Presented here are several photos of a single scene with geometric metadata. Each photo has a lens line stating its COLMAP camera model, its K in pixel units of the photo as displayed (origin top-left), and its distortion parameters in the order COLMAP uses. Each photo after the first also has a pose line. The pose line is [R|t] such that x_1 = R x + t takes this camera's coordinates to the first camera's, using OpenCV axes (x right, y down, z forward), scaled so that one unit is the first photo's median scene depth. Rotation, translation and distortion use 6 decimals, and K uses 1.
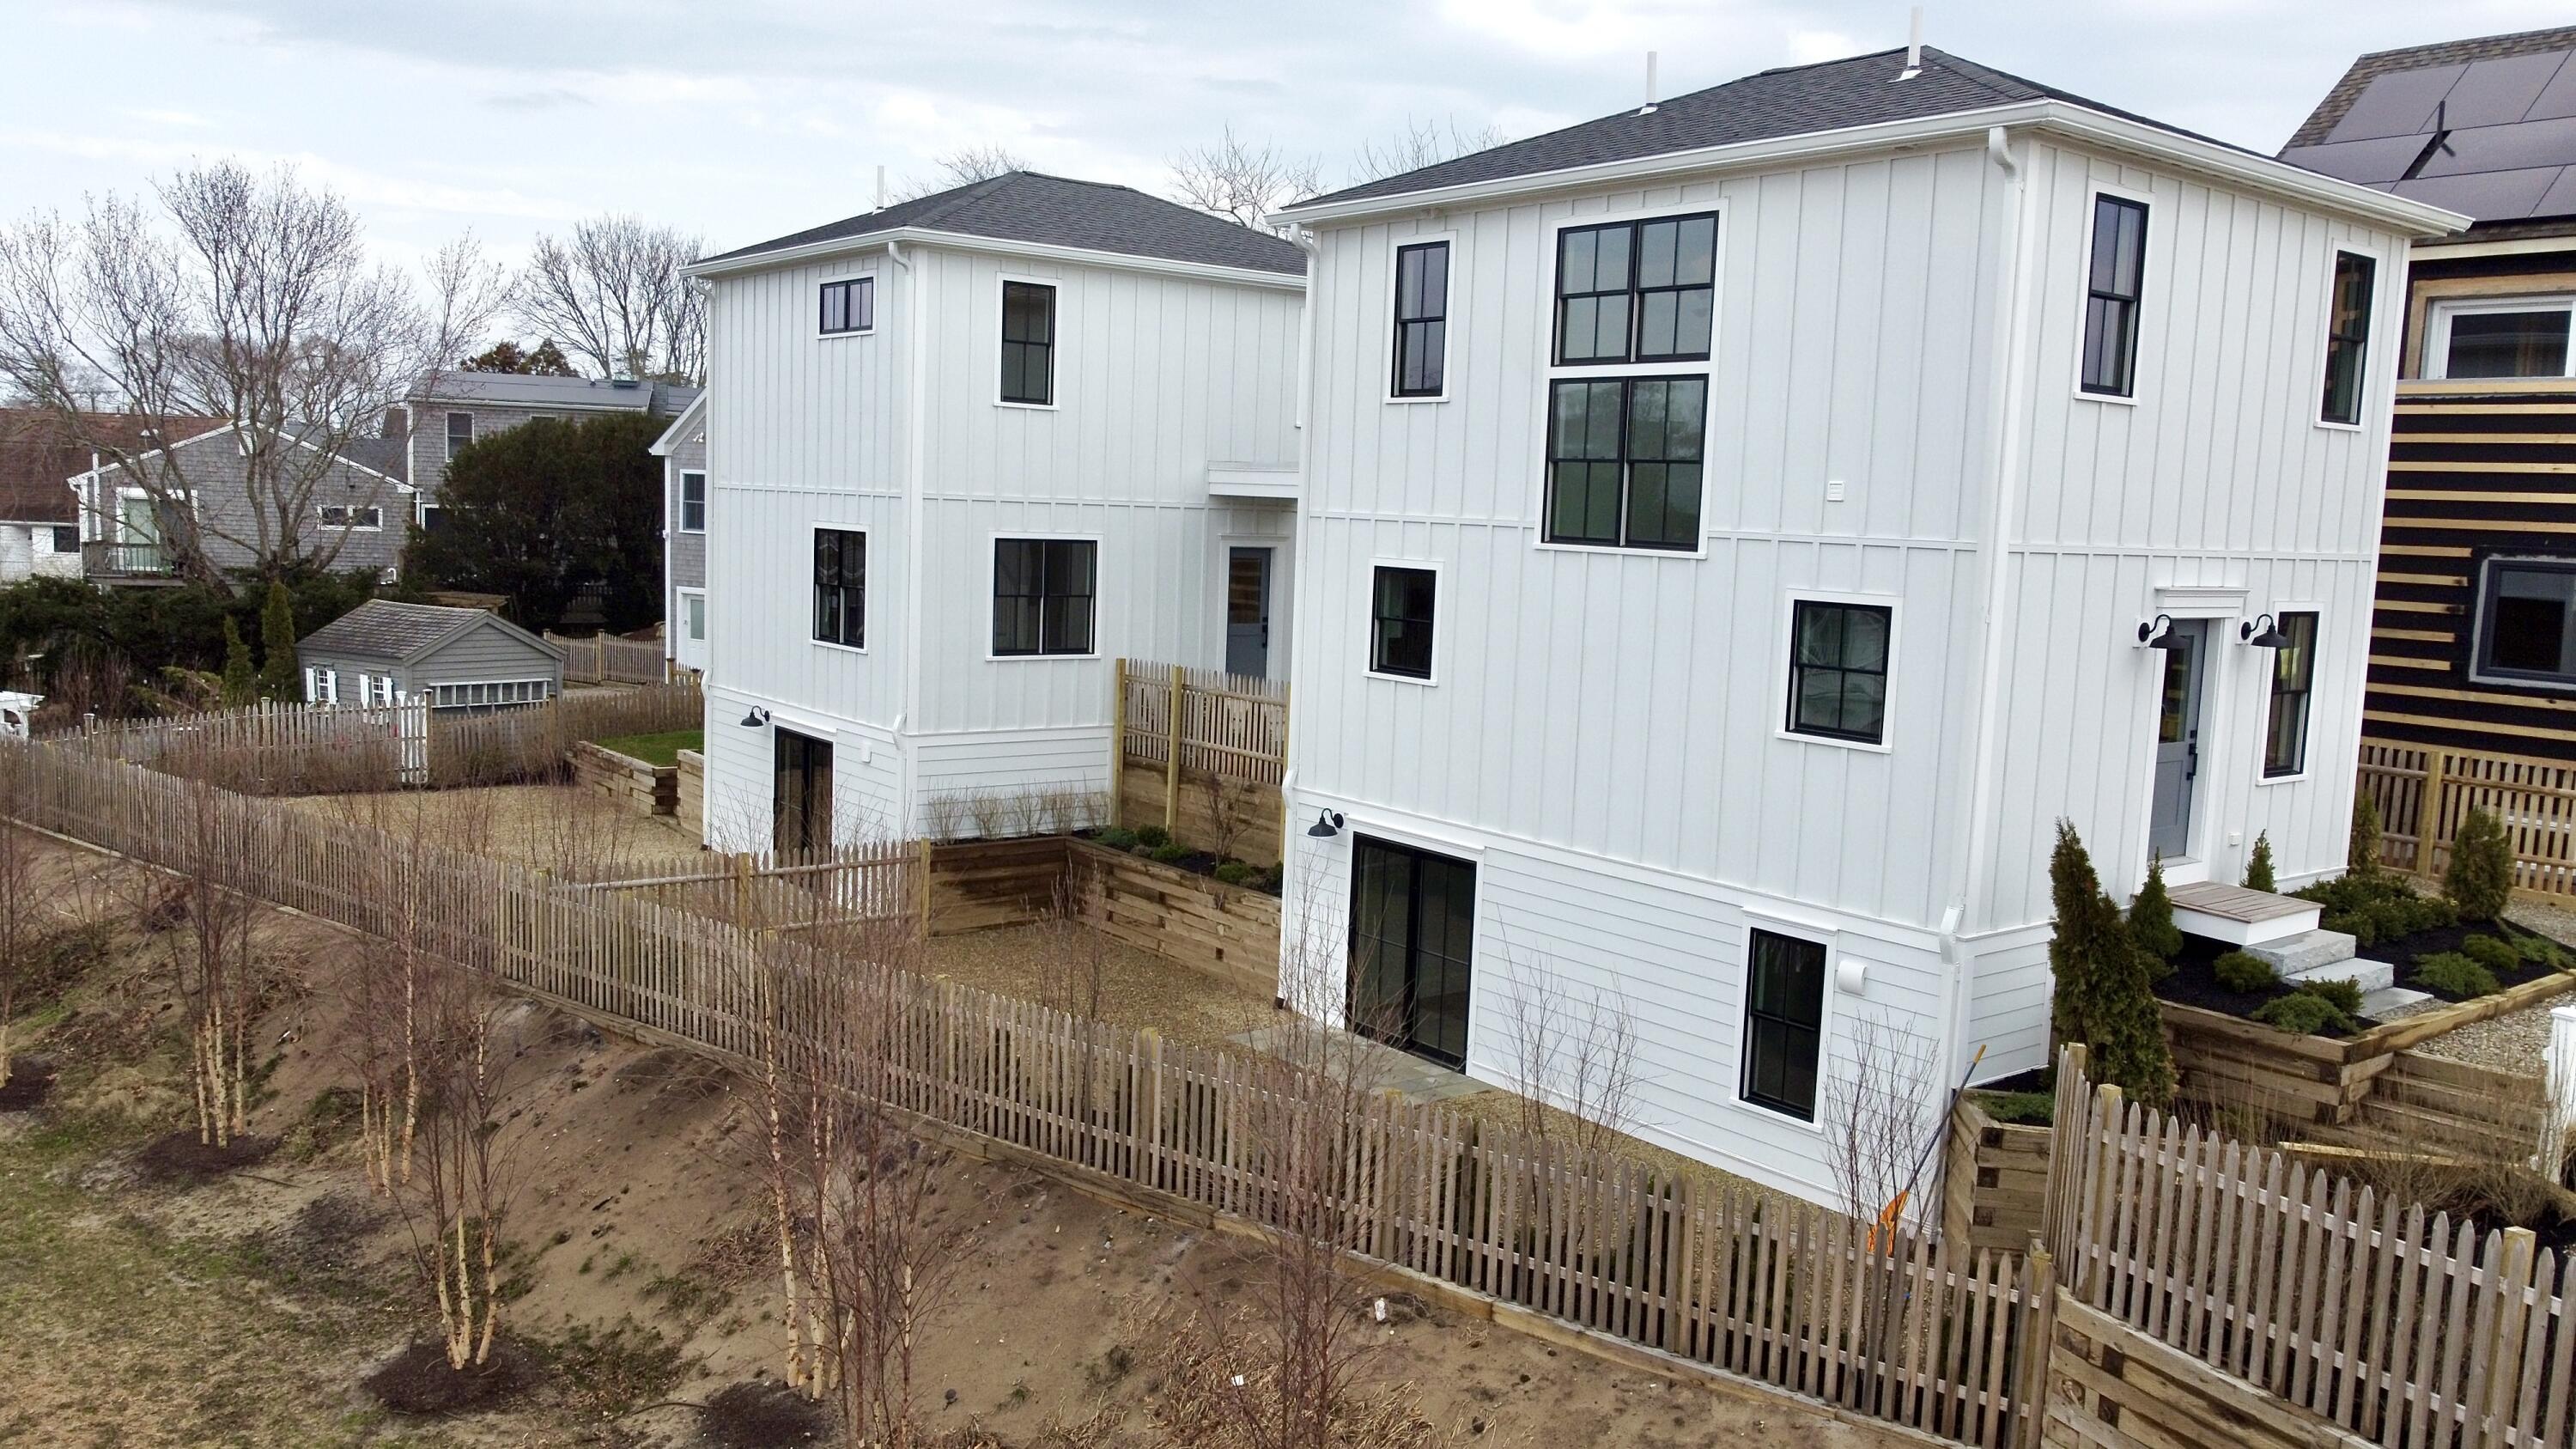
lens RADIAL K [[1949.3, 0, 1277.3], [0, 1949.3, 716.4], [0, 0, 1]] dist [-0.005960, -0.003834]
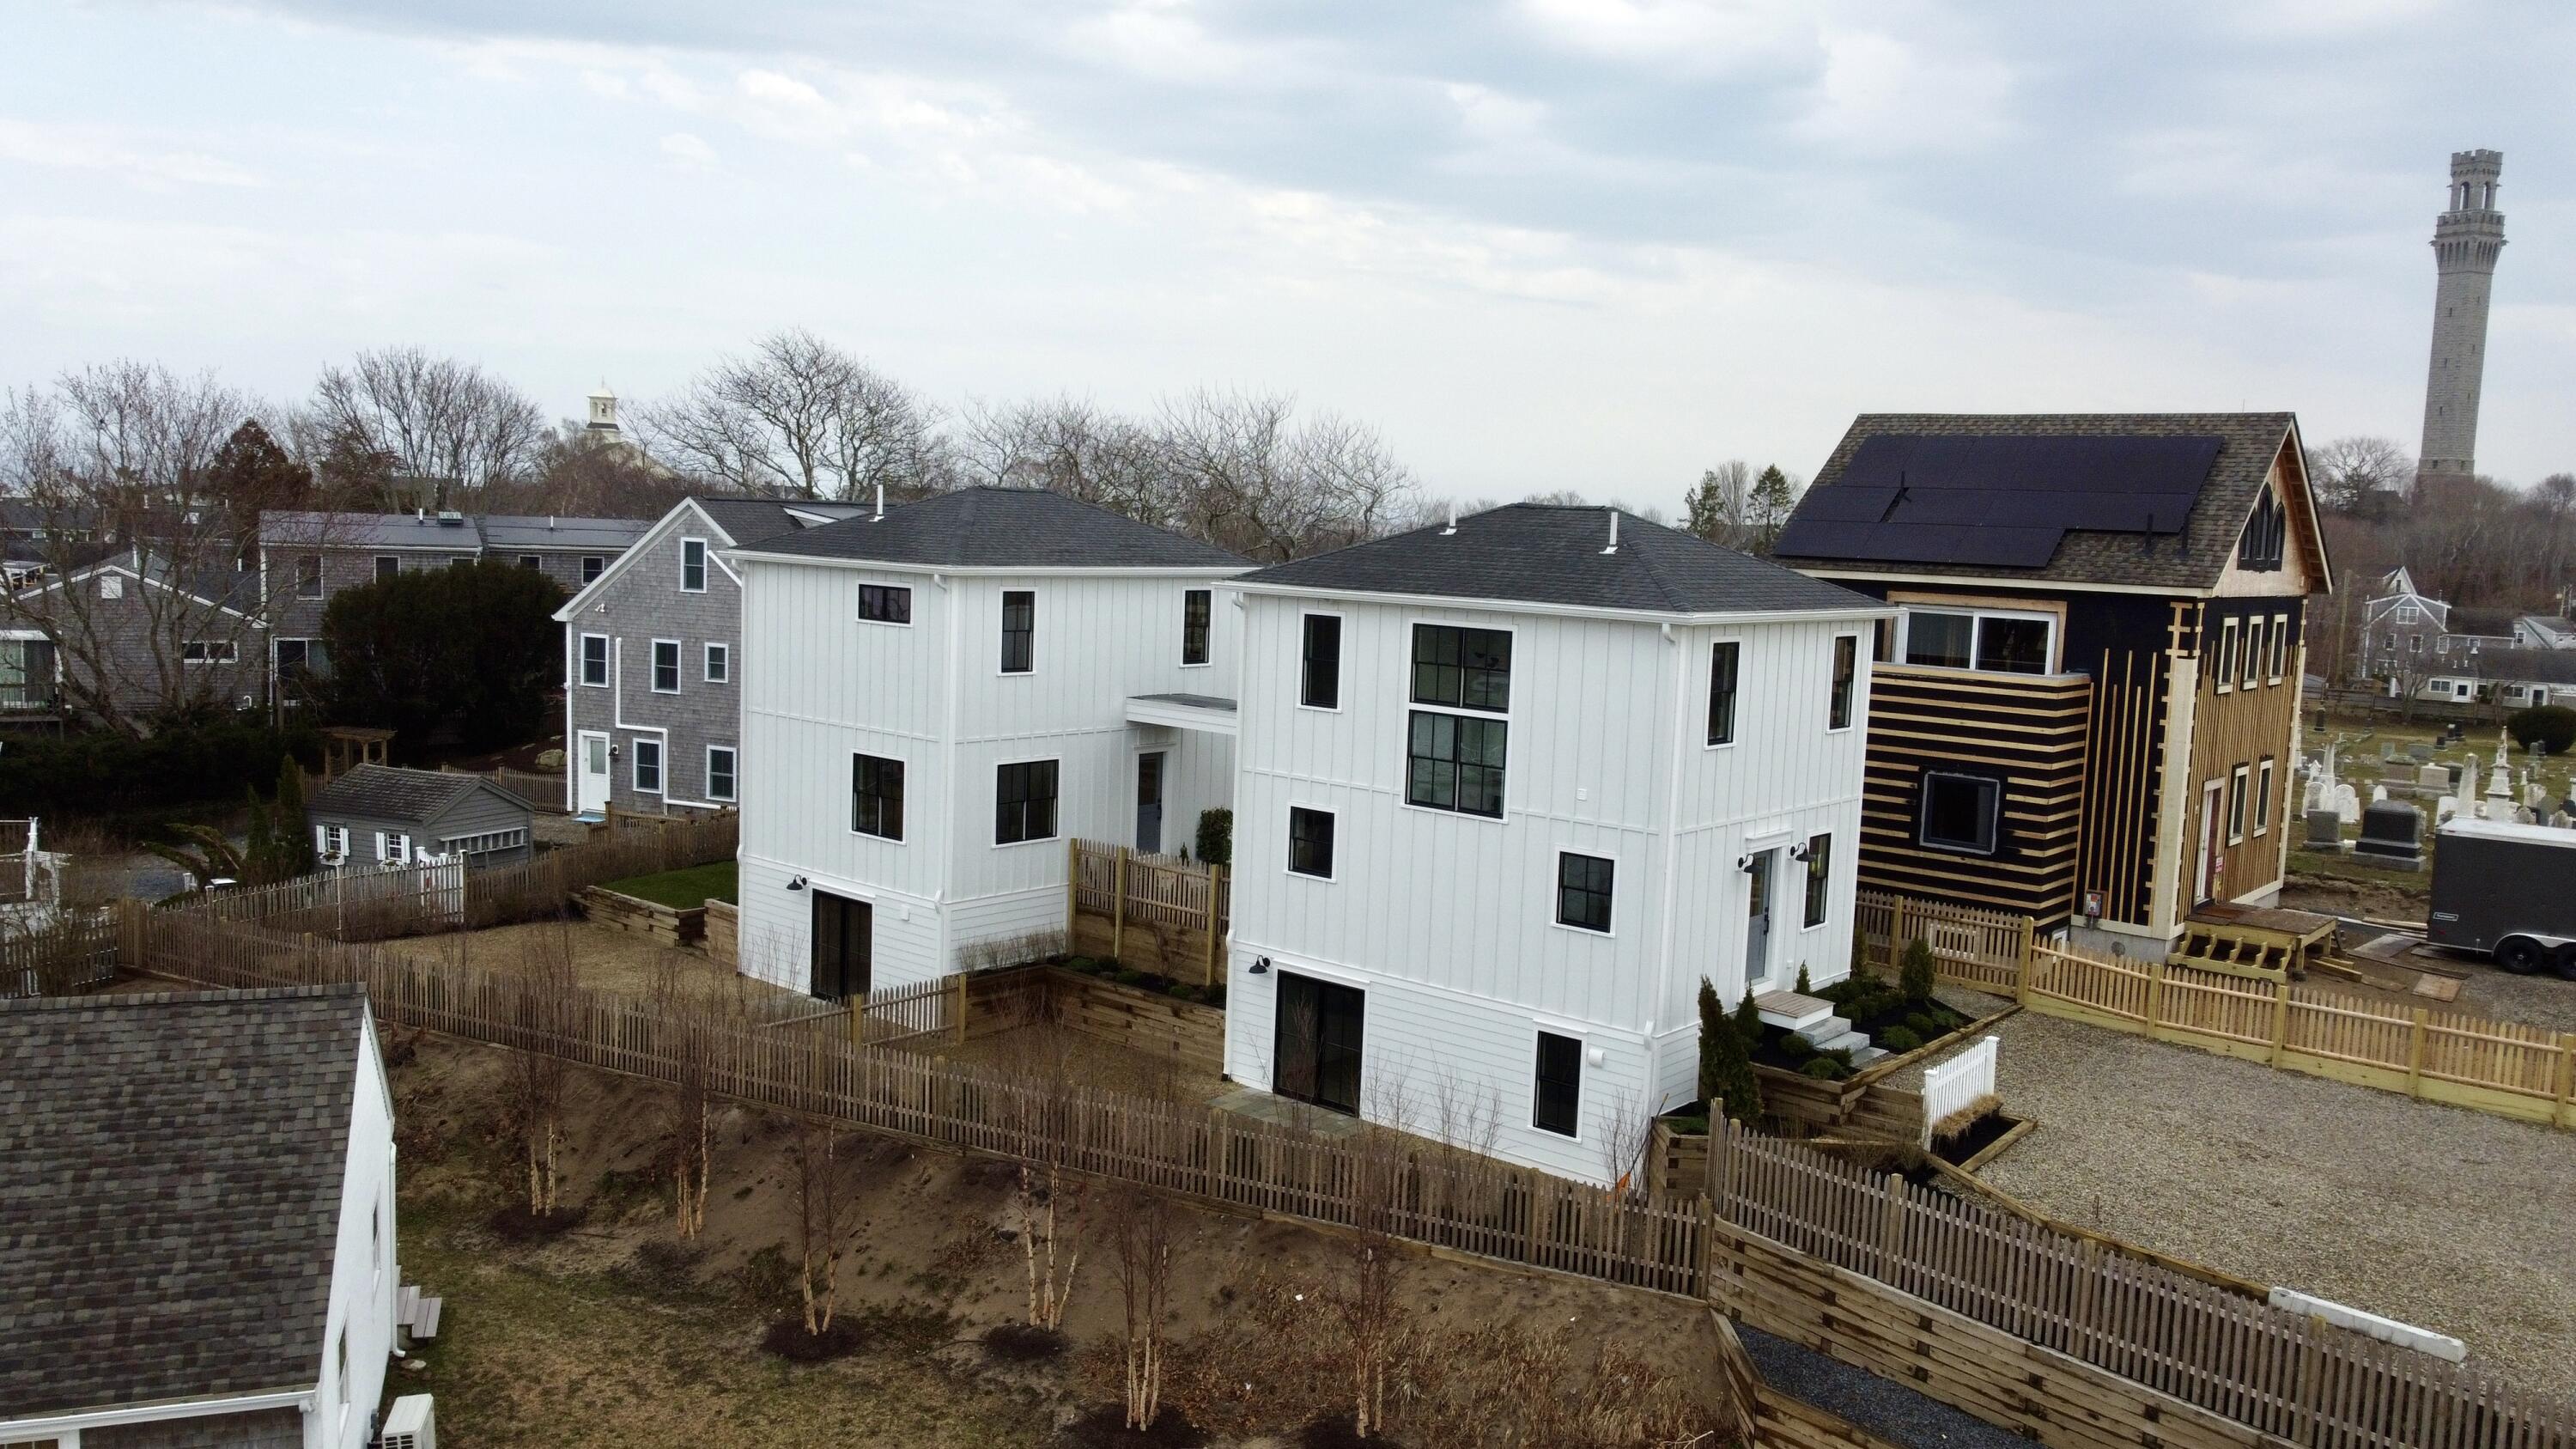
lens RADIAL K [[1949.3, 0, 1264.8], [0, 1949.3, 719.2], [0, 0, 1]] dist [-0.005960, -0.003834]
pose [[0.981856, -0.022779, 0.188253, -0.301295], [0.022564, 0.999740, 0.003286, -0.170903], [-0.188279, 0.001021, 0.982115, -0.641833]]
